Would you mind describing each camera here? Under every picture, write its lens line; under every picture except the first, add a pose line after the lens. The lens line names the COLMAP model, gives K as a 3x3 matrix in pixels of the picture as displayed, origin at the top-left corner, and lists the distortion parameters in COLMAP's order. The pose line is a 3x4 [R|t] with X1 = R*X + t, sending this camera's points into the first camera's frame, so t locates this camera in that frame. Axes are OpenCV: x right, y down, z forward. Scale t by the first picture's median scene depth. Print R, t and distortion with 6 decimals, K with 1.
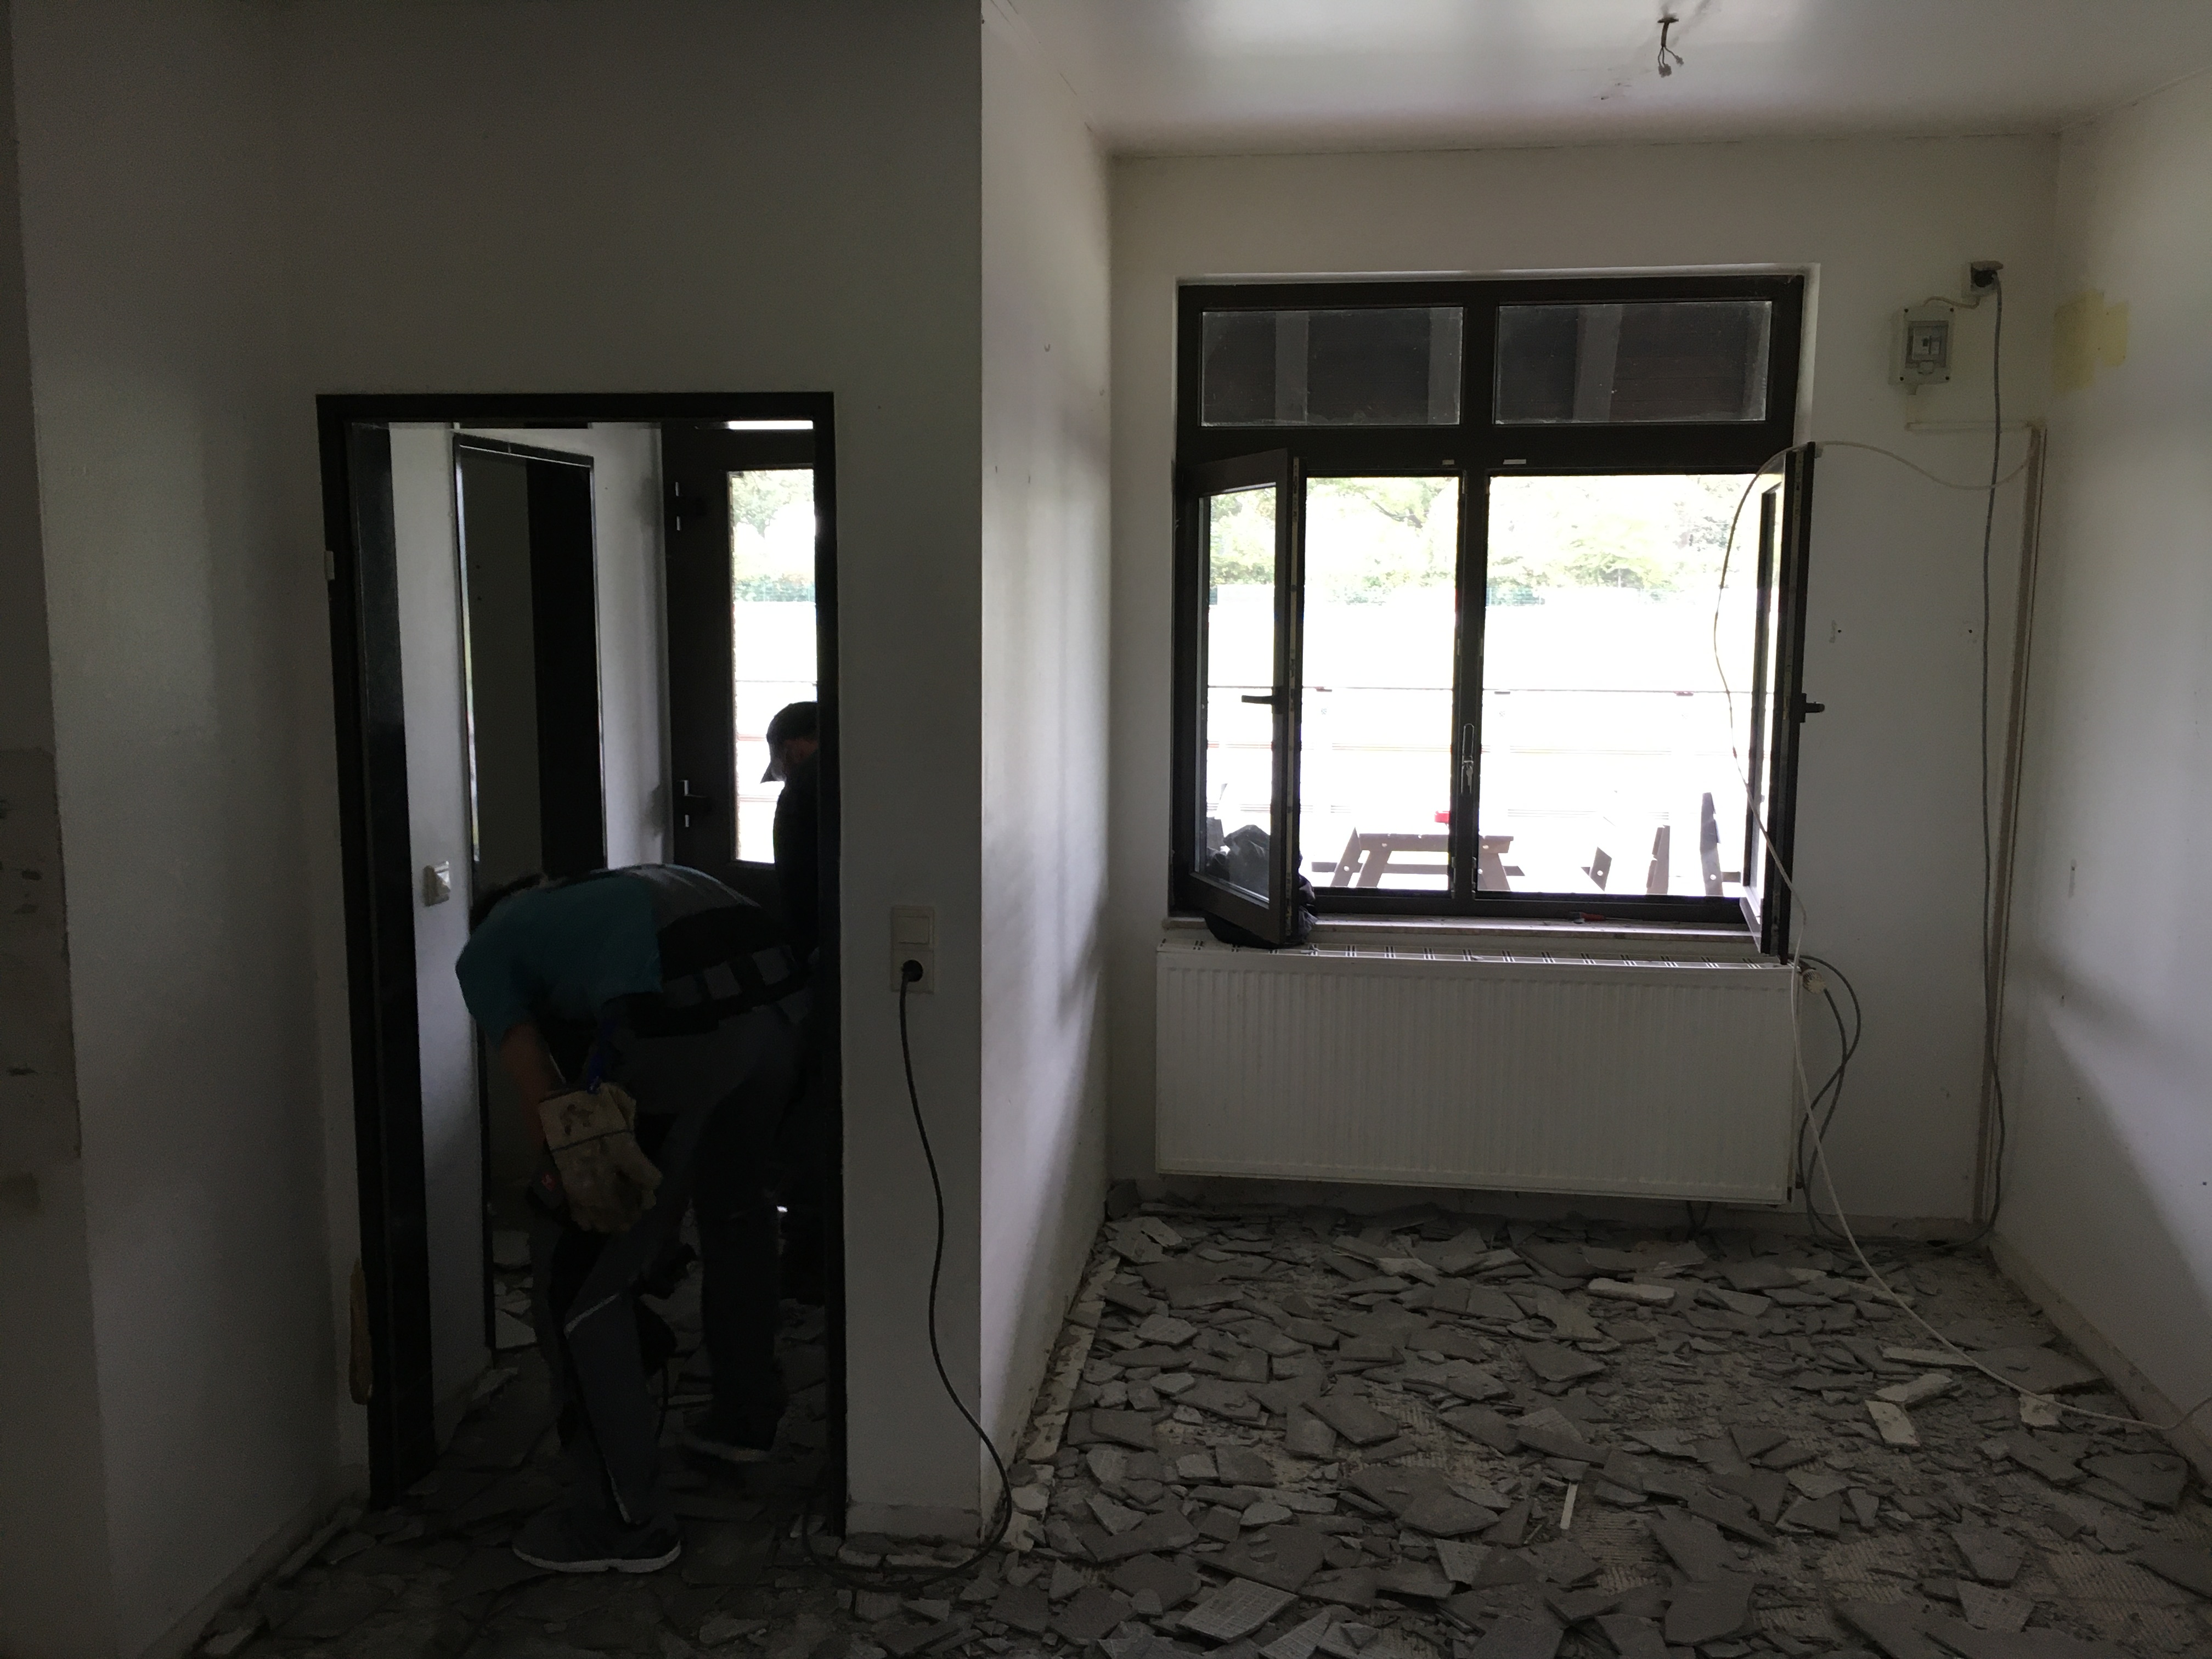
lens RADIAL K [[1873.4, 0, 1101.1], [0, 1873.4, 829.0], [0, 0, 1]] dist [0.071809, -0.093114]
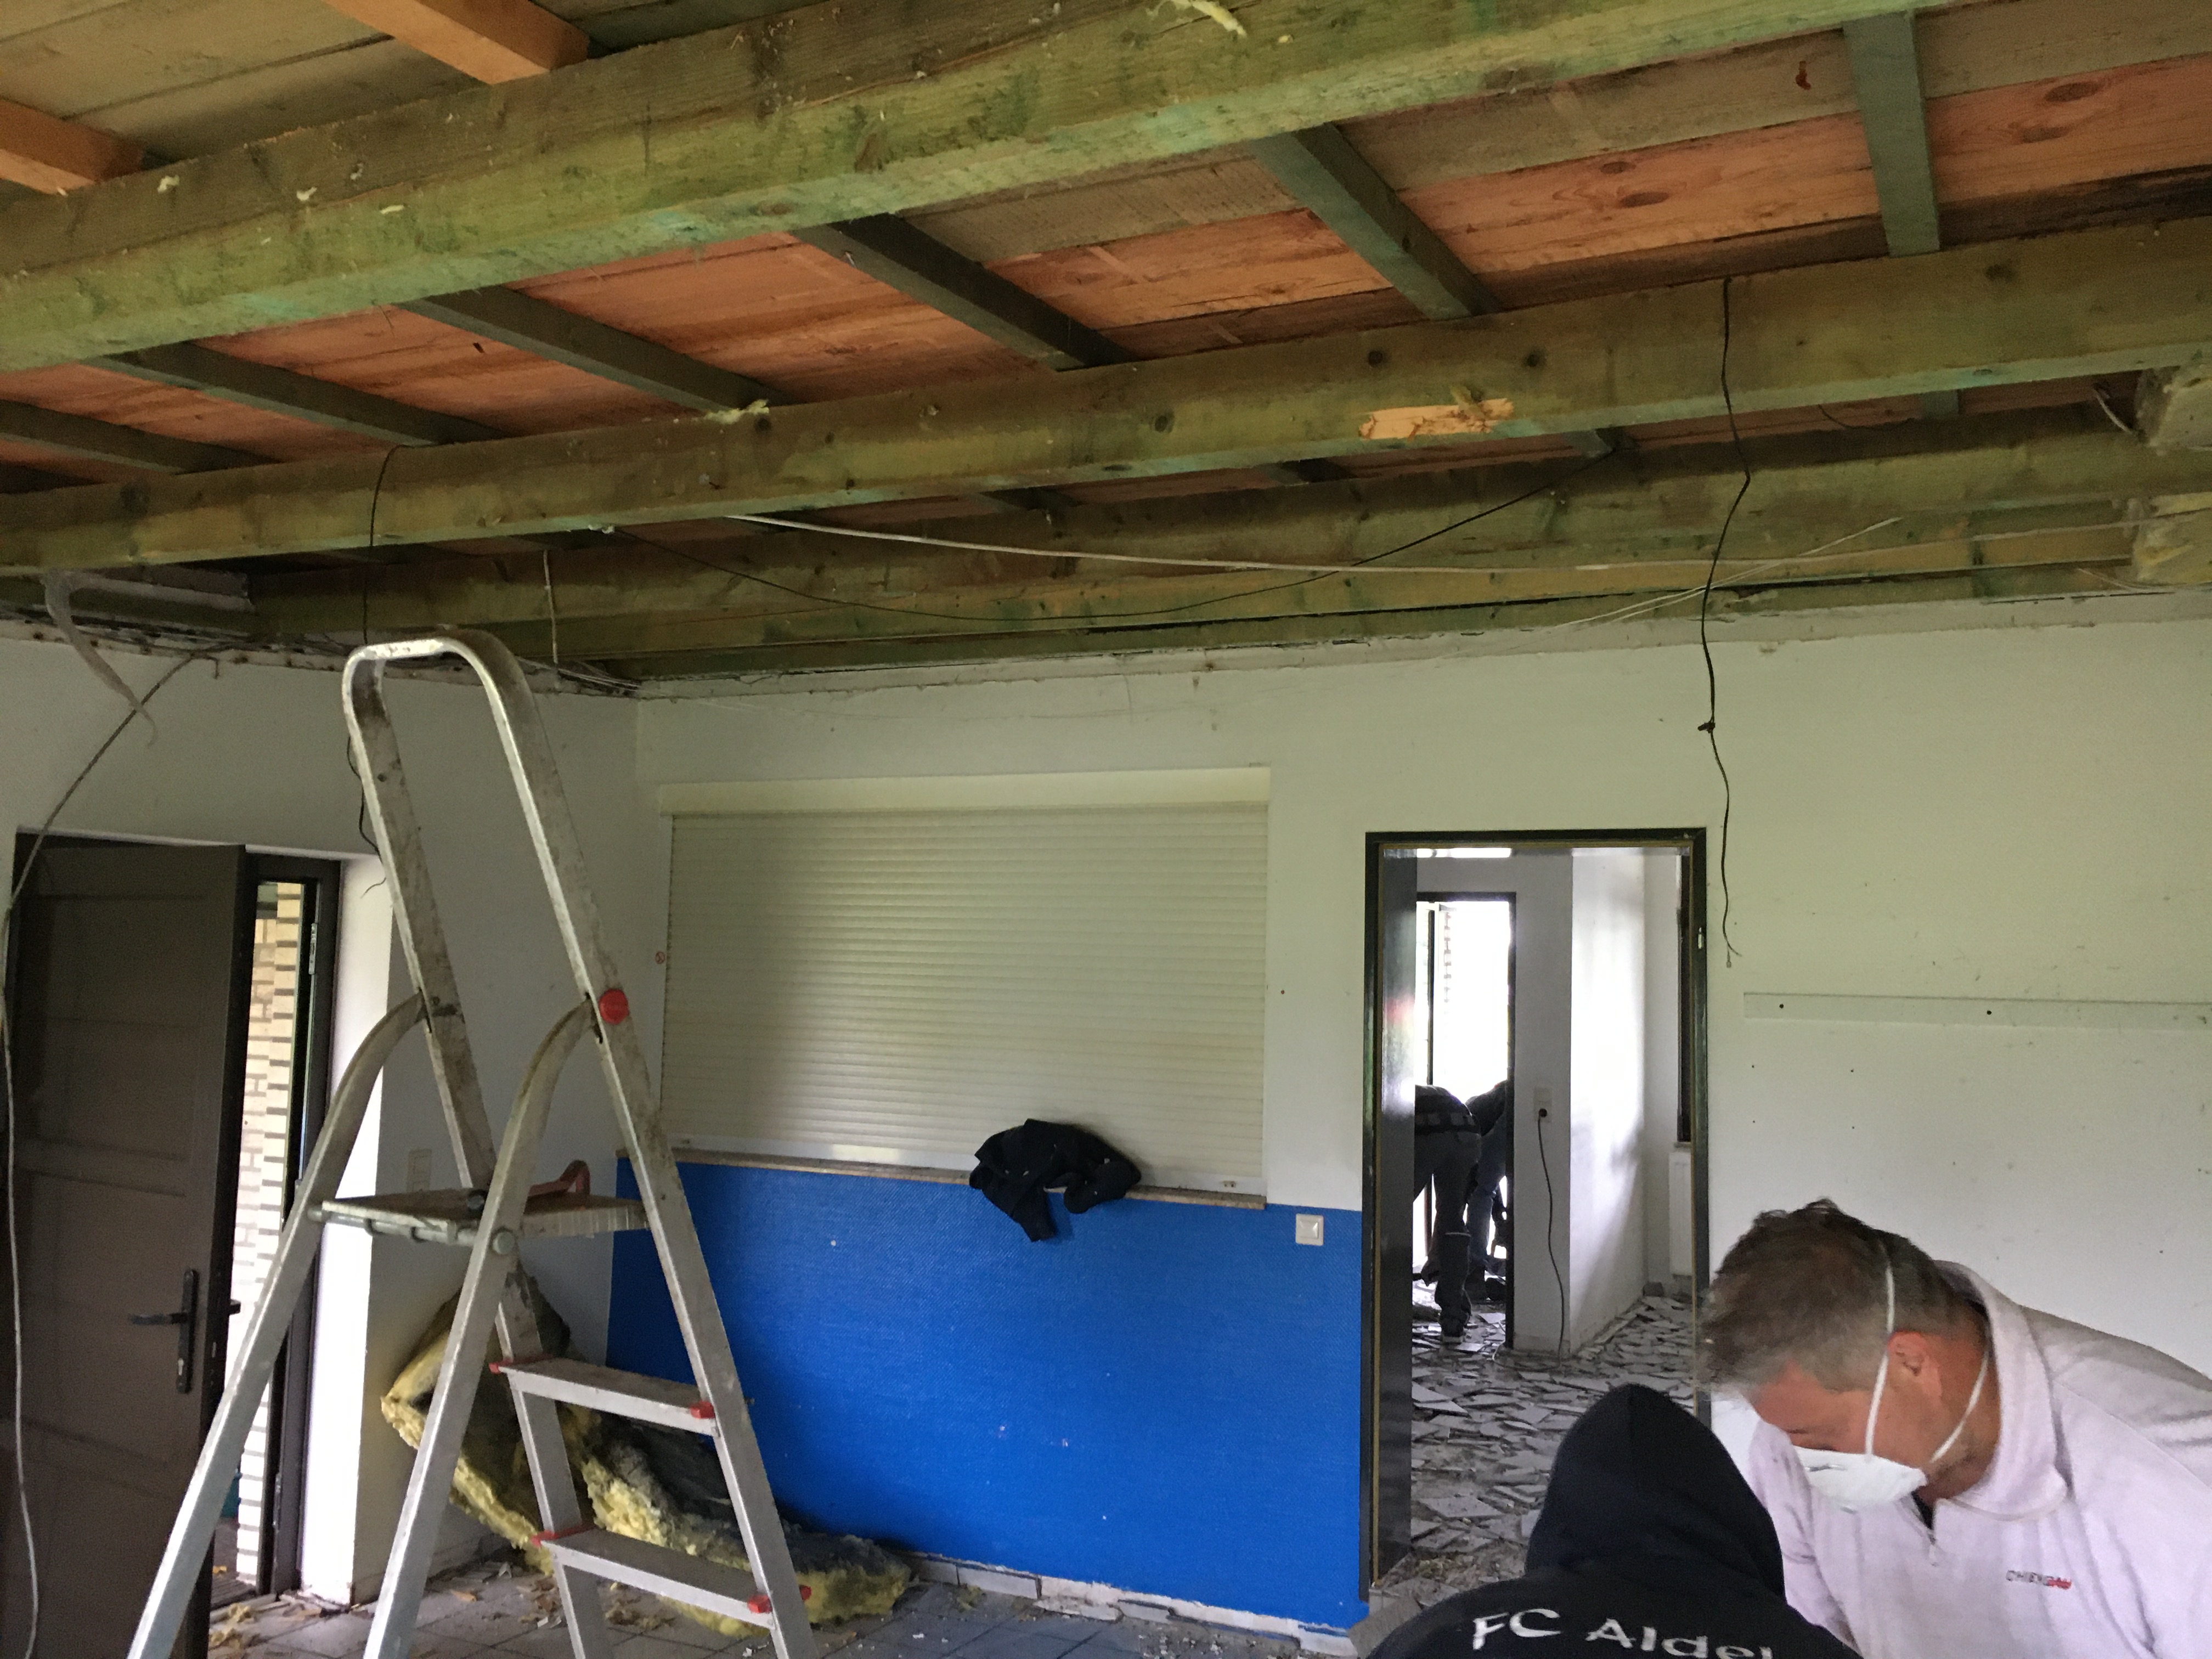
lens RADIAL K [[1873.4, 0, 1101.1], [0, 1873.4, 829.0], [0, 0, 1]] dist [0.071809, -0.093114]
pose [[0.946749, -0.002841, -0.321961, 0.116009], [-0.066514, 0.976665, -0.204208, 0.195143], [0.315028, 0.214749, 0.924467, -1.221167]]
